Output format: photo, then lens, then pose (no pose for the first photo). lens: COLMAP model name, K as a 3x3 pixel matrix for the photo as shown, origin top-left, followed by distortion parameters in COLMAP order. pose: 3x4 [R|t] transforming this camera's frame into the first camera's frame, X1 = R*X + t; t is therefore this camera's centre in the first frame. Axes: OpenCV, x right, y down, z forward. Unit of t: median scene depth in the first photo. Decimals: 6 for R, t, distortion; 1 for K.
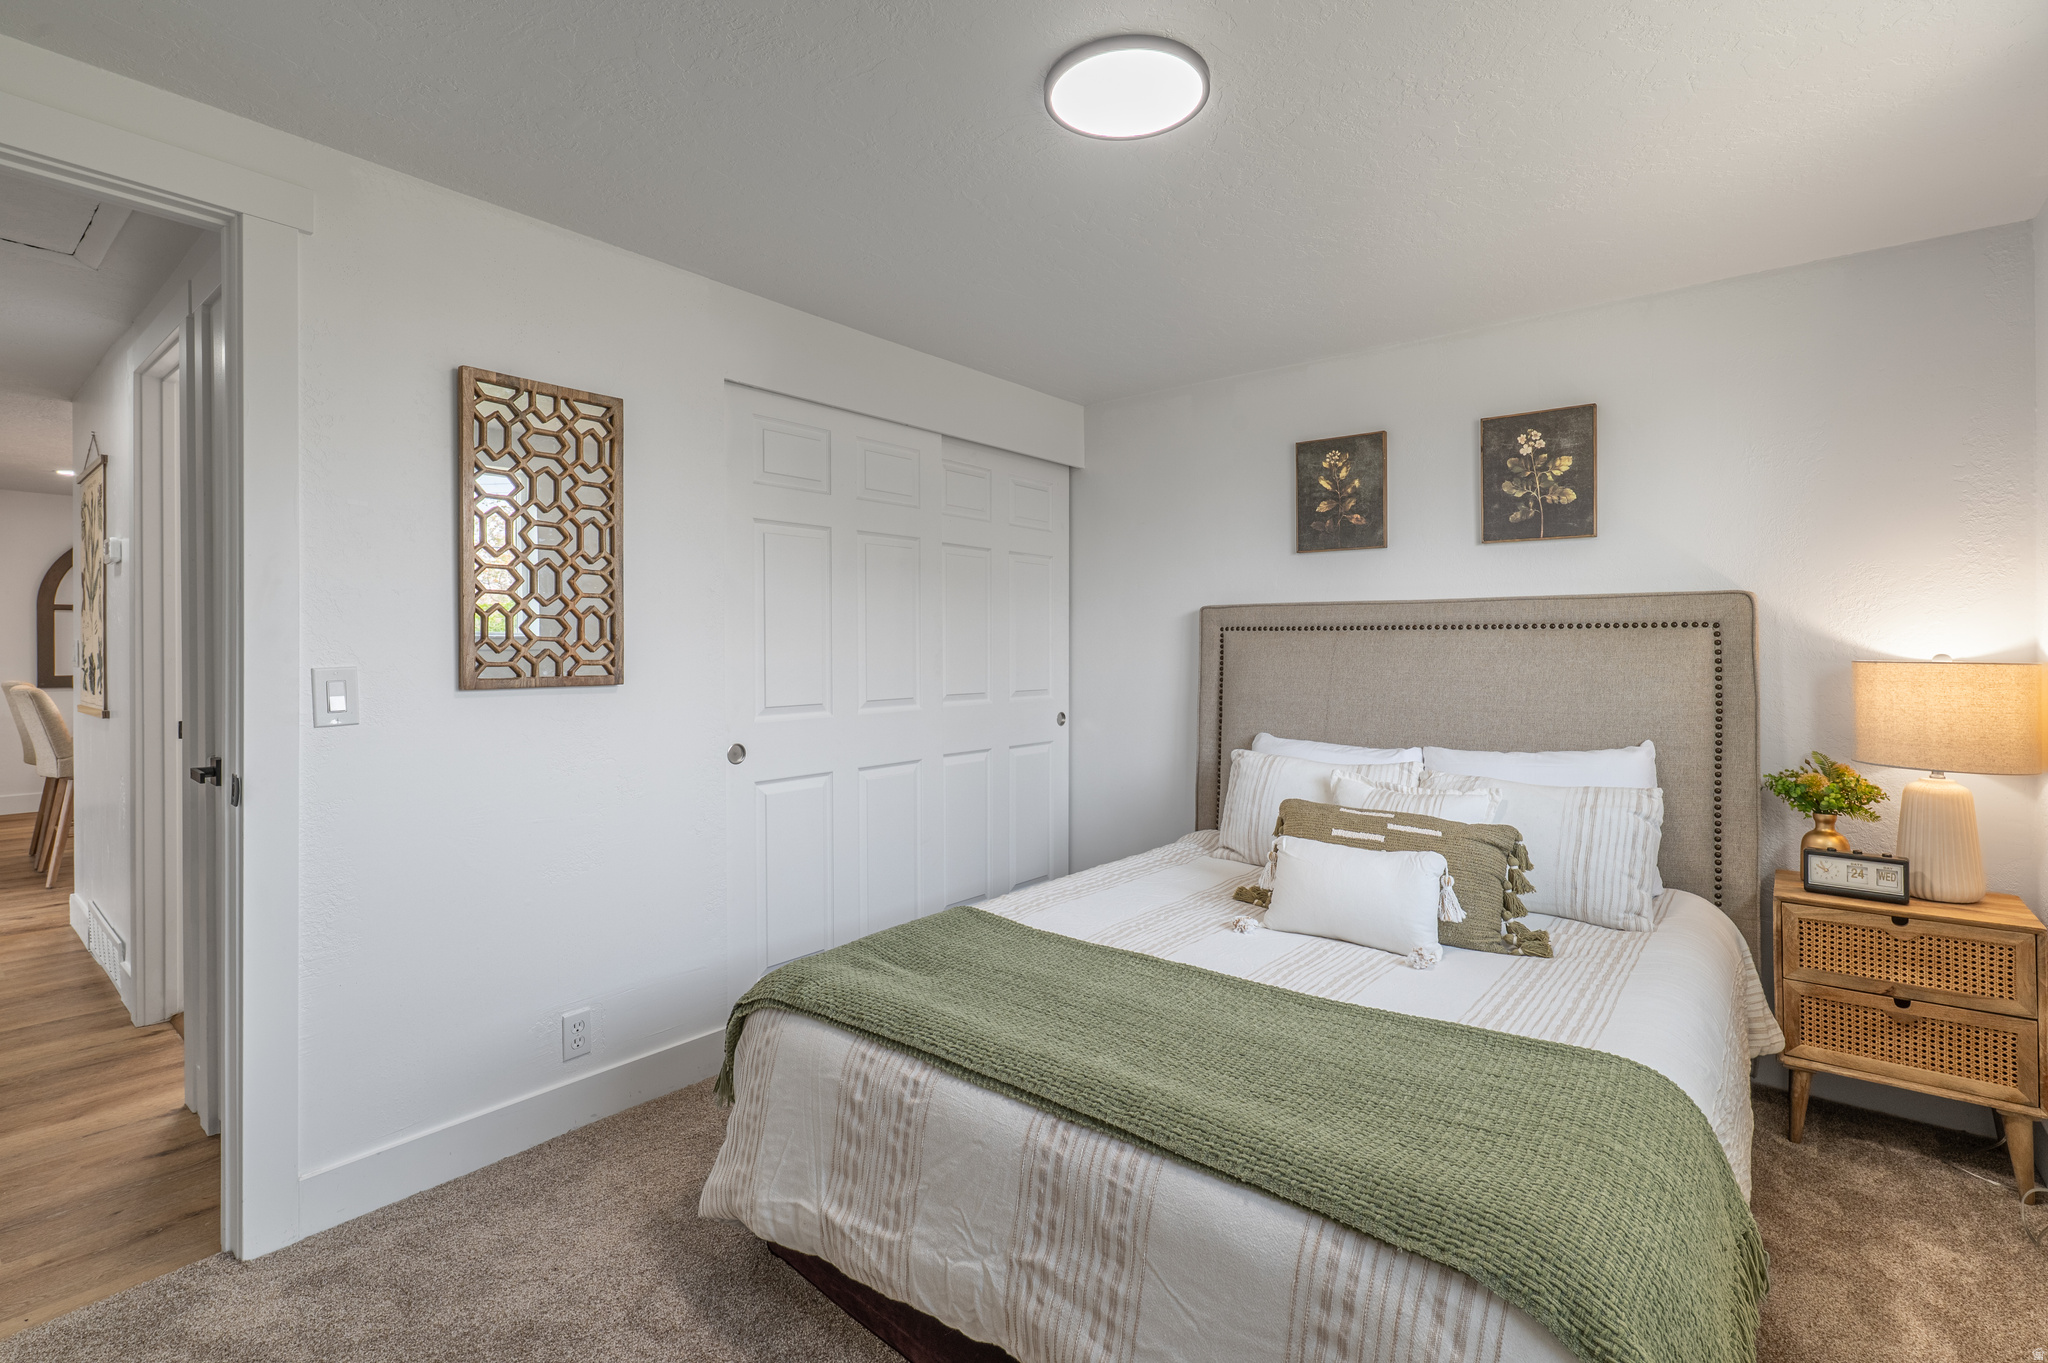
lens RADIAL K [[939.6, 0, 1032.8], [0, 939.6, 684.3], [0, 0, 1]] dist [-0.003332, 0.001322]
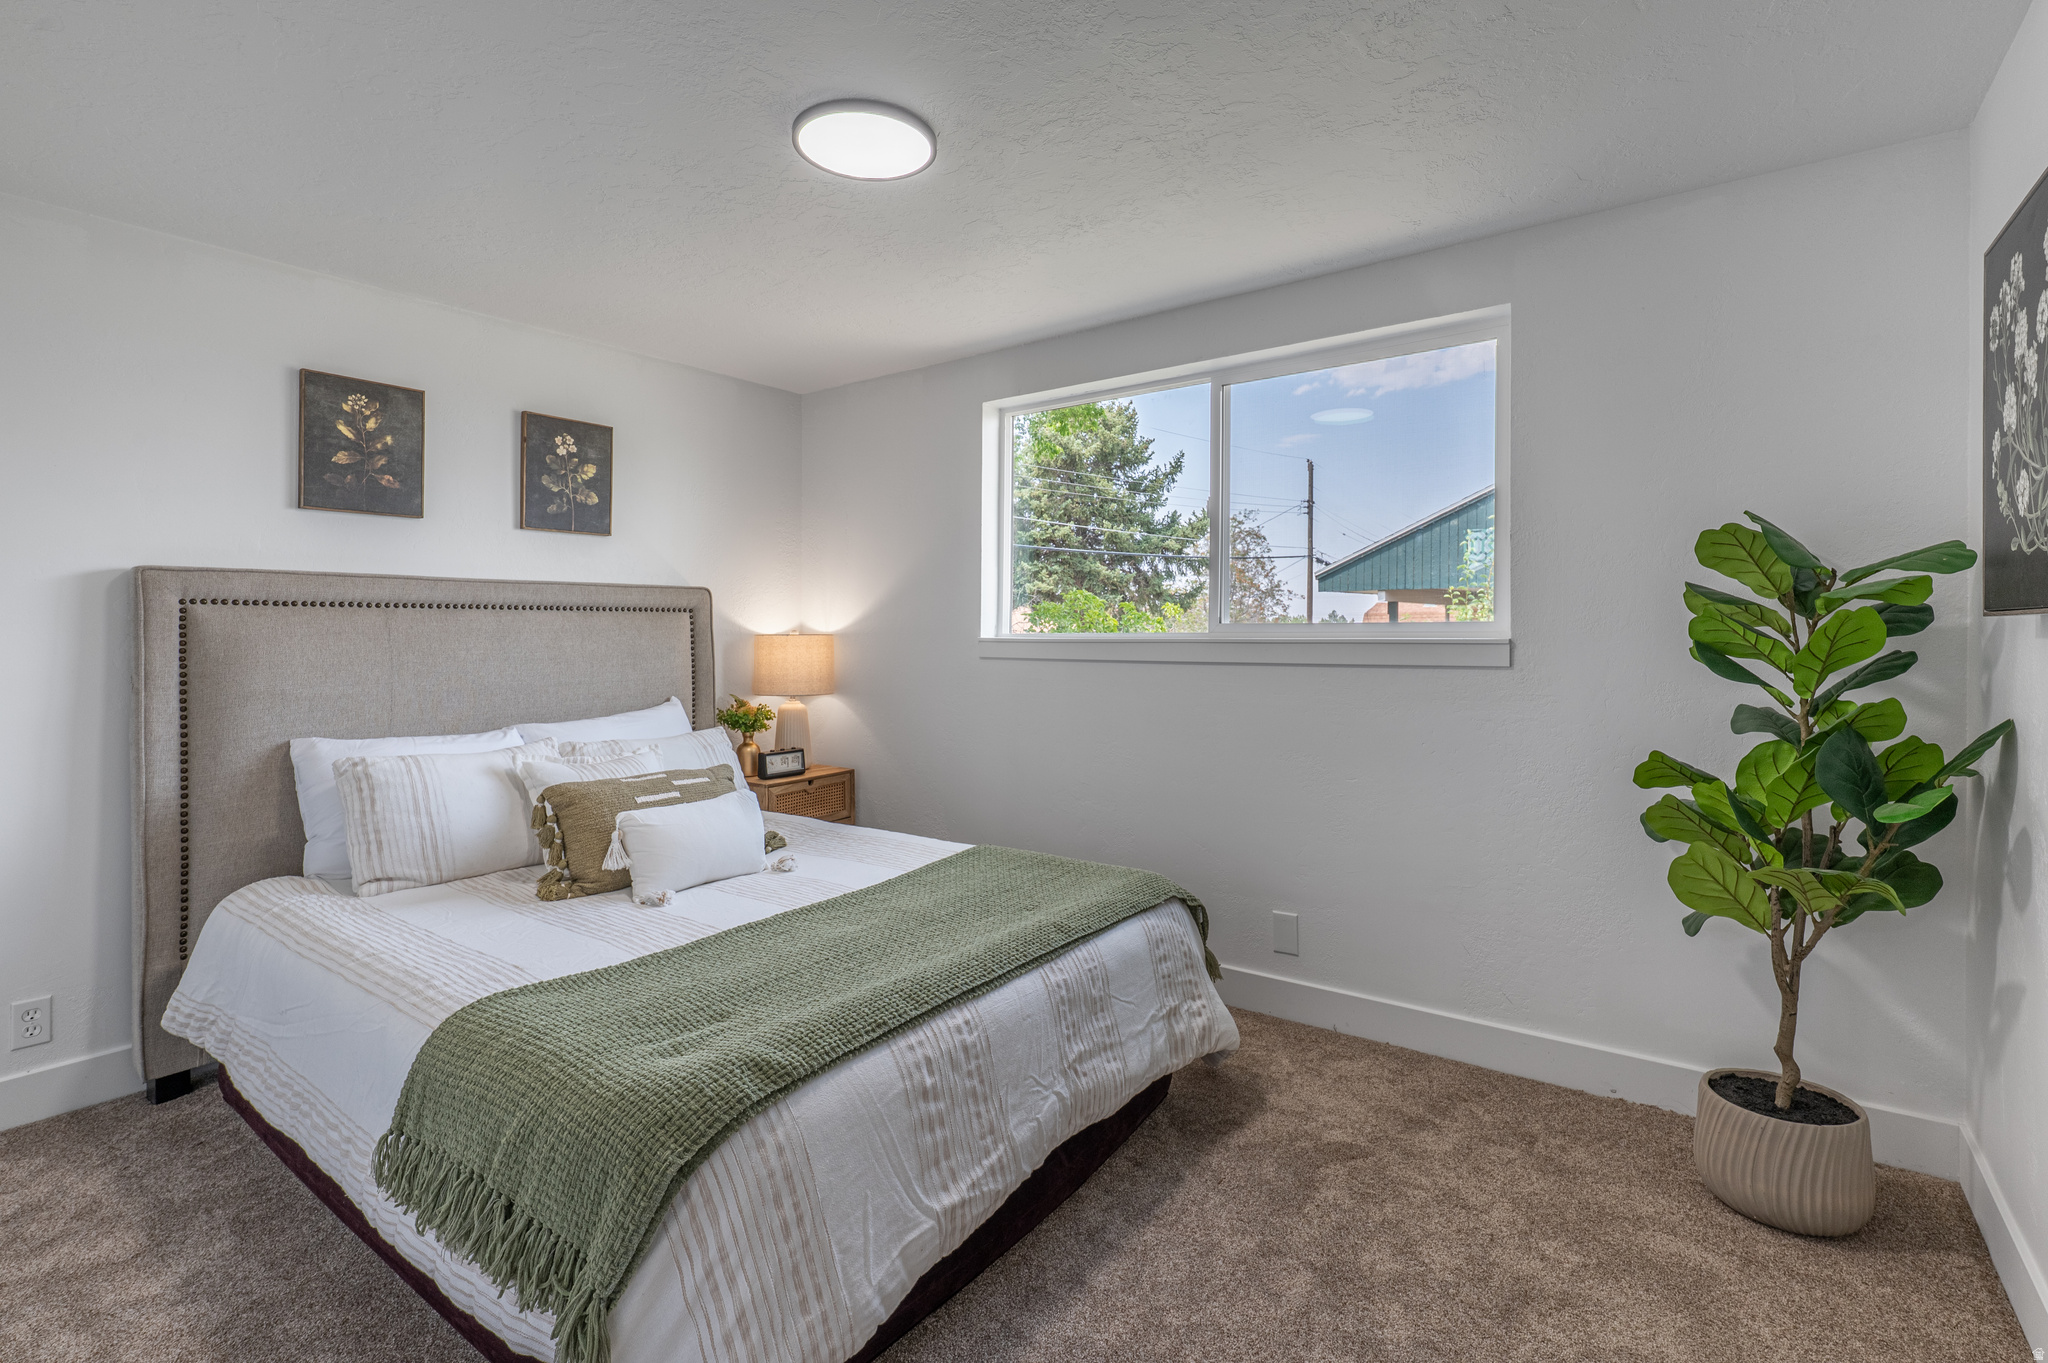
lens RADIAL K [[939.6, 0, 1026.8], [0, 939.6, 672.3], [0, 0, 1]] dist [-0.003332, 0.001322]
pose [[-0.046838, -0.048724, 0.997713, -0.644003], [0.042061, 0.997828, 0.050704, -0.019425], [-0.998017, 0.044339, -0.044687, 0.515060]]
